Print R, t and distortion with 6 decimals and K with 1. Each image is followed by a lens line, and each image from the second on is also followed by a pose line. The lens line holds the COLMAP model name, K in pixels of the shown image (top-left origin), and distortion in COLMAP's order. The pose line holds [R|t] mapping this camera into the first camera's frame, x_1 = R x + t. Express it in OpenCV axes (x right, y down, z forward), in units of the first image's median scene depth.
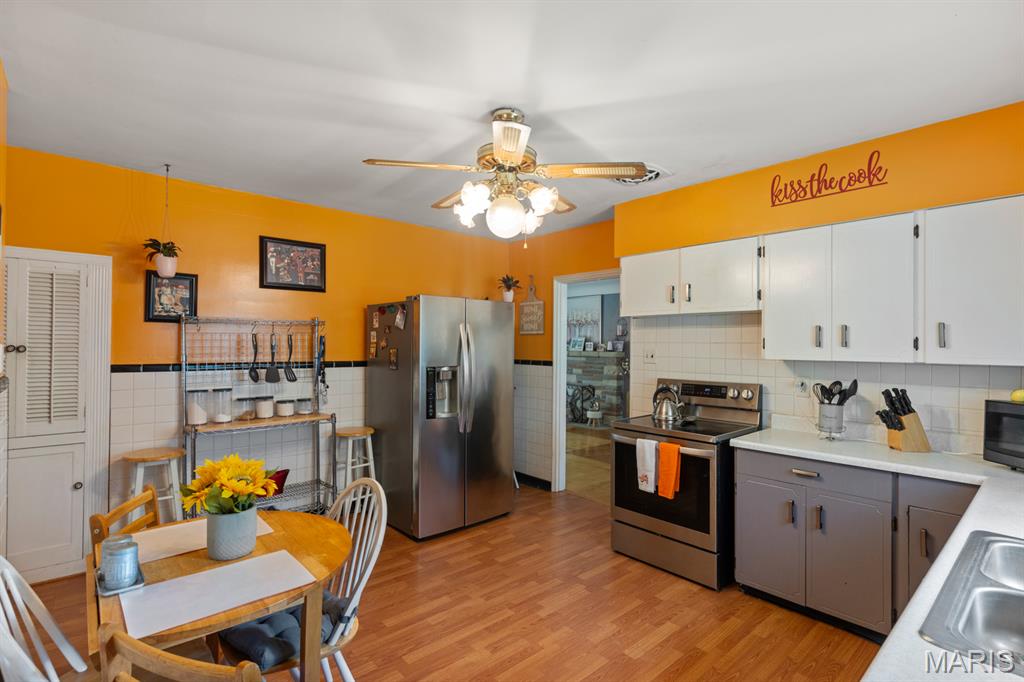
lens RADIAL K [[492.1, 0, 504.6], [0, 492.1, 340.3], [0, 0, 1]] dist [0.001552, 0.001336]
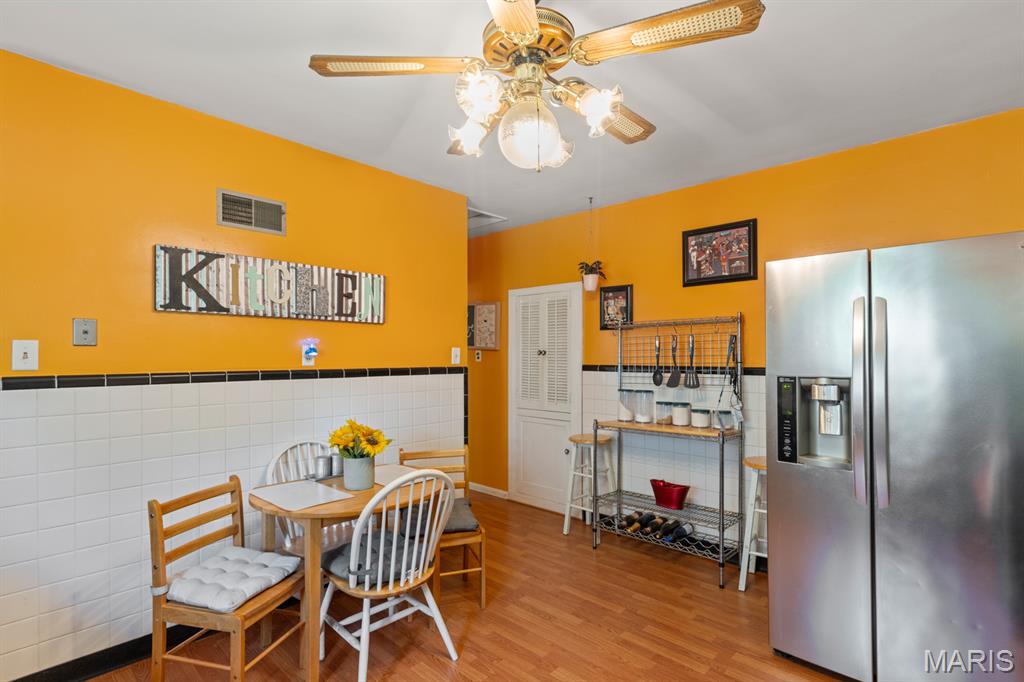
lens RADIAL K [[492.1, 0, 508.8], [0, 492.1, 350.0], [0, 0, 1]] dist [0.001552, 0.001336]
pose [[0.119632, -0.017713, -0.992660, 0.414748], [0.014034, 0.999771, -0.016148, 0.025592], [0.992719, -0.011999, 0.119853, 0.580121]]
